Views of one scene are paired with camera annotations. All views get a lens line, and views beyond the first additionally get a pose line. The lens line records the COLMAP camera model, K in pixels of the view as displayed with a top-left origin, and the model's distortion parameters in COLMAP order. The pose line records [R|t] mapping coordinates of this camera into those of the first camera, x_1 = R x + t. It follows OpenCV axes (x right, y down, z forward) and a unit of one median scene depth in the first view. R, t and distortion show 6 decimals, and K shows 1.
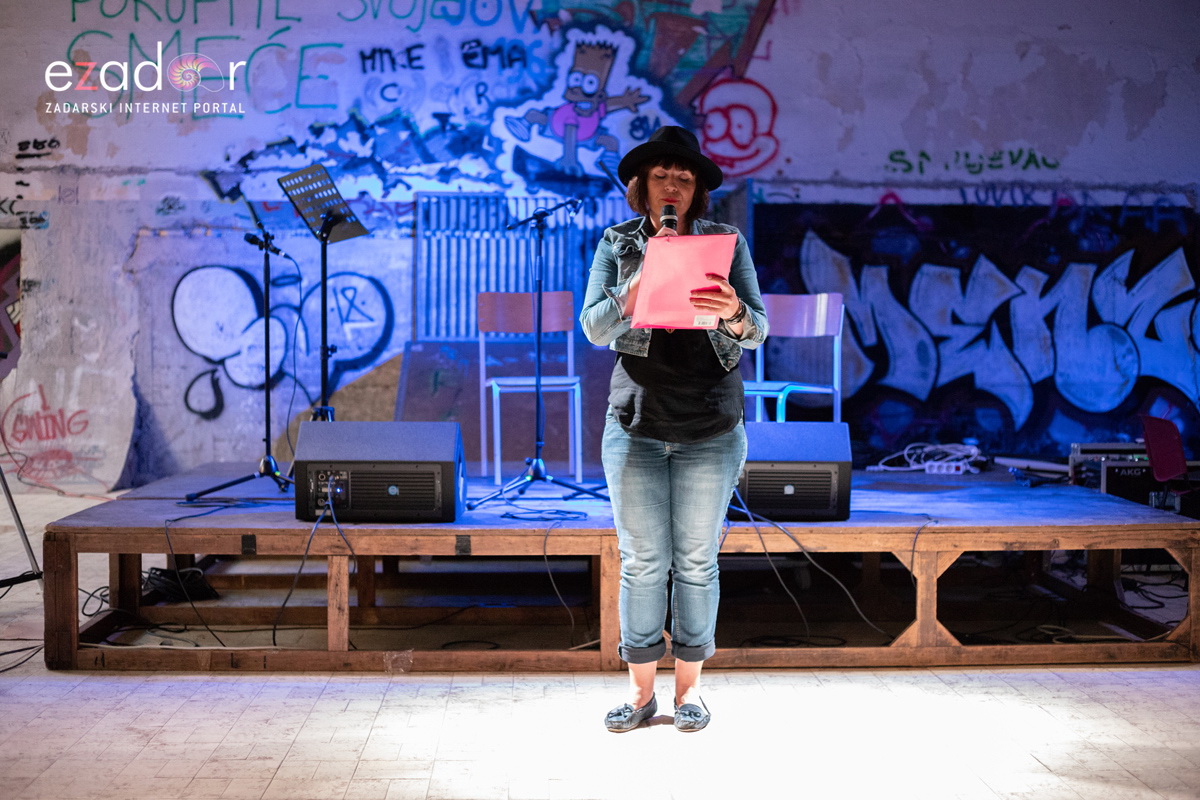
lens RADIAL K [[1760.8, 0, 598.1], [0, 1760.8, 404.7], [0, 0, 1]] dist [-0.098209, -0.049646]
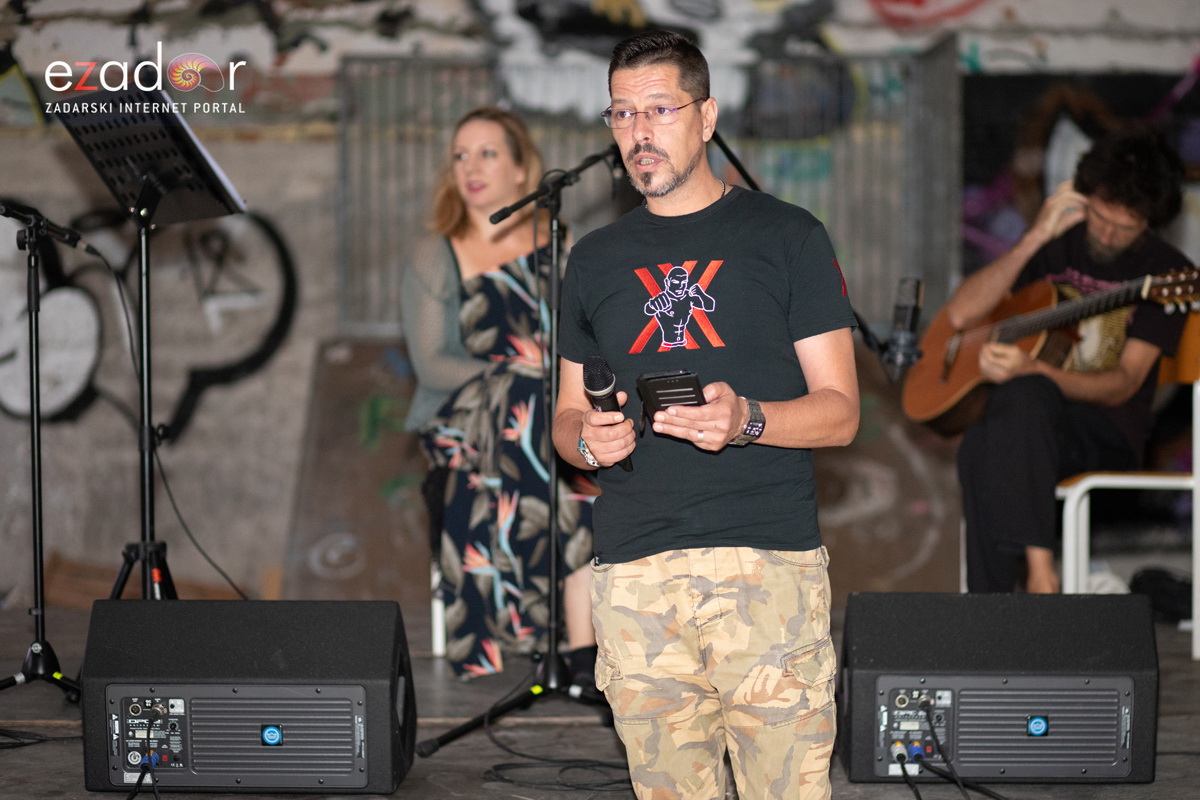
lens RADIAL K [[3131.2, 0, 634.3], [0, 3131.2, 402.7], [0, 0, 1]] dist [-0.029904, -1.343544]
pose [[0.999867, -0.006299, -0.015011, 0.002002], [0.006517, 0.999873, 0.014511, -0.027651], [0.014918, -0.014606, 0.999782, 0.036273]]
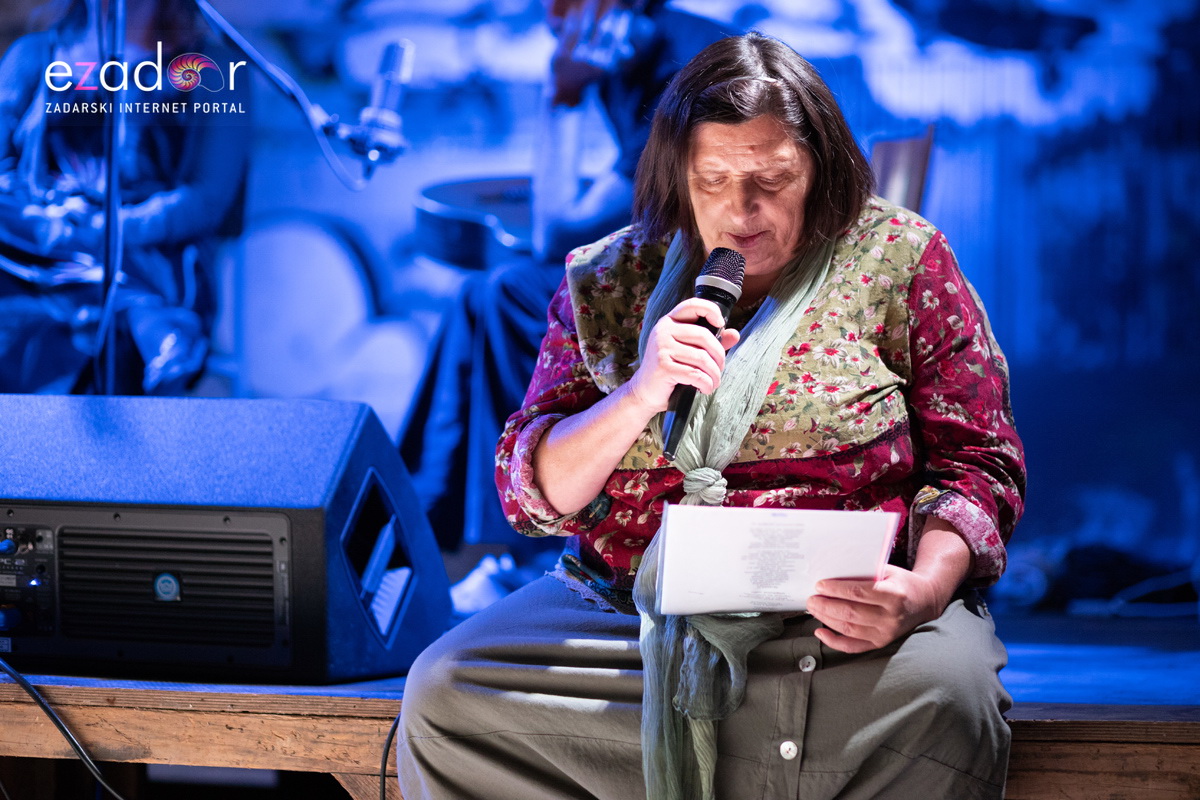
lens RADIAL K [[3217.1, 0, 659.5], [0, 3217.1, 398.6], [0, 0, 1]] dist [0.009122, -1.694788]
pose [[0.937558, 0.002414, -0.347820, 0.190110], [-0.024232, 0.998000, -0.058389, 0.020738], [0.346983, 0.063171, 0.935741, 0.198409]]
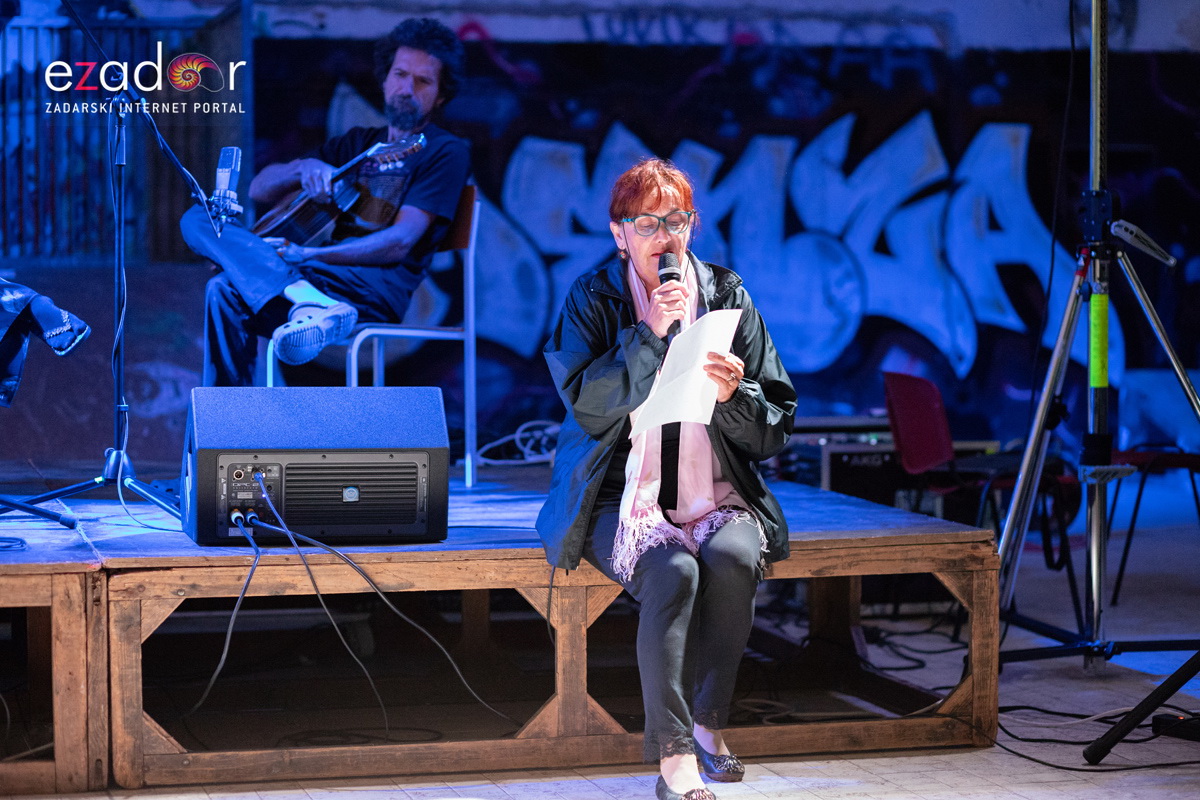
lens RADIAL K [[2910.5, 0, 598.8], [0, 2910.5, 403.8], [0, 0, 1]] dist [-0.060628, -1.255472]
pose [[0.976480, -0.015457, 0.215055, -0.012446], [0.013137, 0.999839, 0.012214, 0.002050], [-0.215209, -0.009101, 0.976526, -0.014161]]
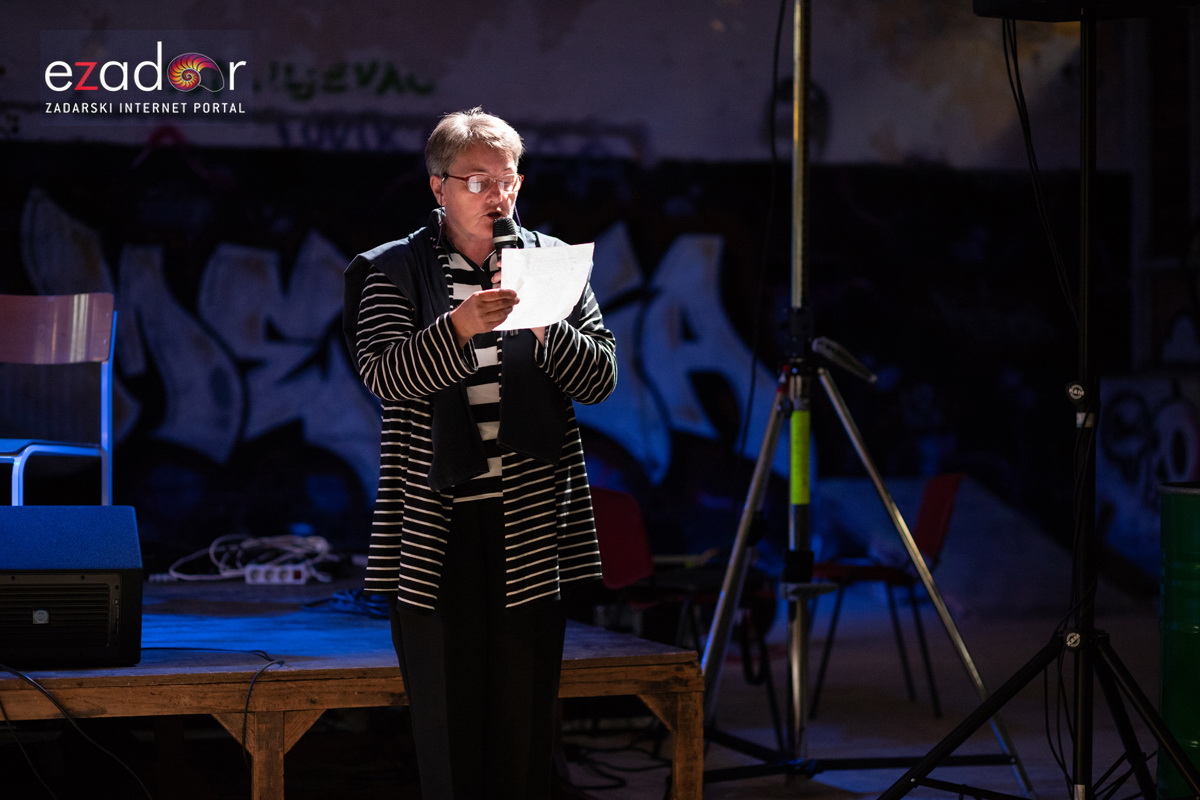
lens RADIAL K [[2871.3, 0, 600.5], [0, 2871.3, 400.0], [0, 0, 1]] dist [-0.031857, -1.625138]
pose [[0.947752, -0.003168, 0.318992, -0.010381], [0.010752, 0.999700, -0.022017, -0.001259], [-0.318826, 0.024296, 0.947502, 0.000001]]
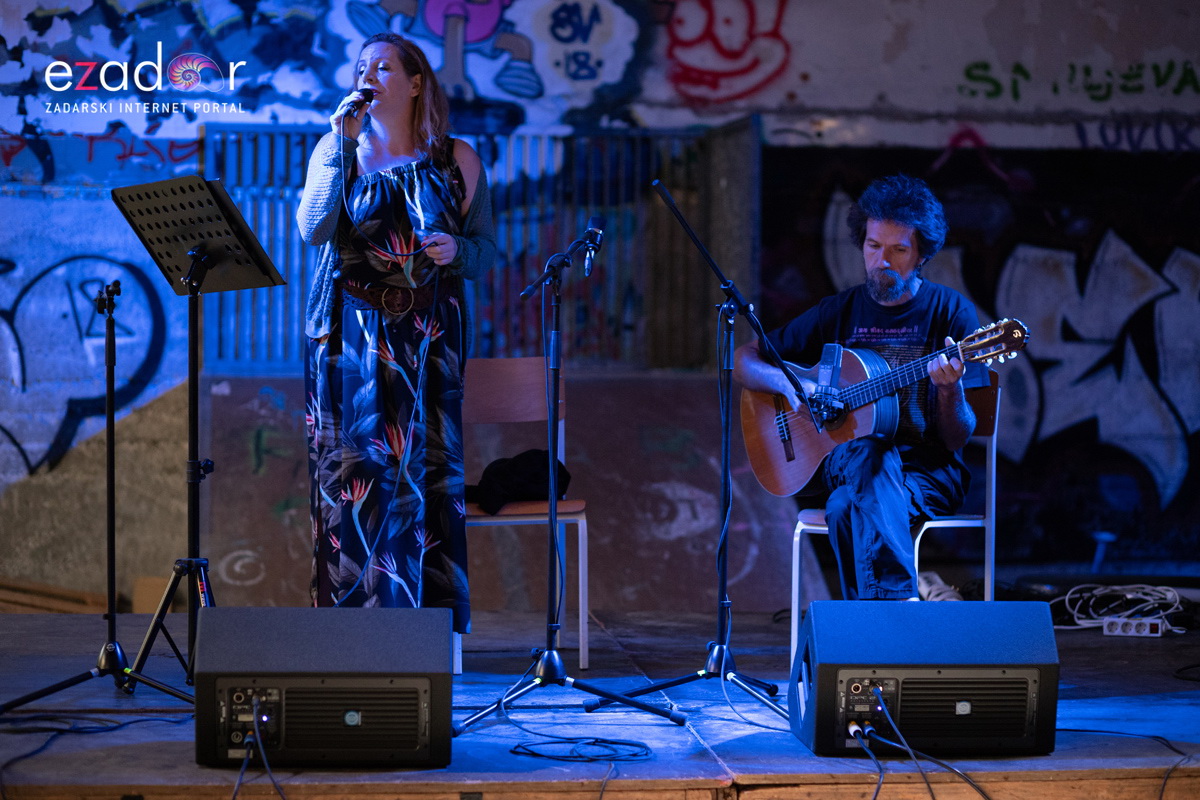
lens RADIAL K [[2924.9, 0, 600.5], [0, 2924.9, 400.2], [0, 0, 1]] dist [-0.065125, -1.398745]
pose [[0.996371, 0.000187, 0.085122, -0.052111], [-0.000847, 0.999970, 0.007716, -0.032967], [-0.085118, -0.007760, 0.996341, -0.024621]]
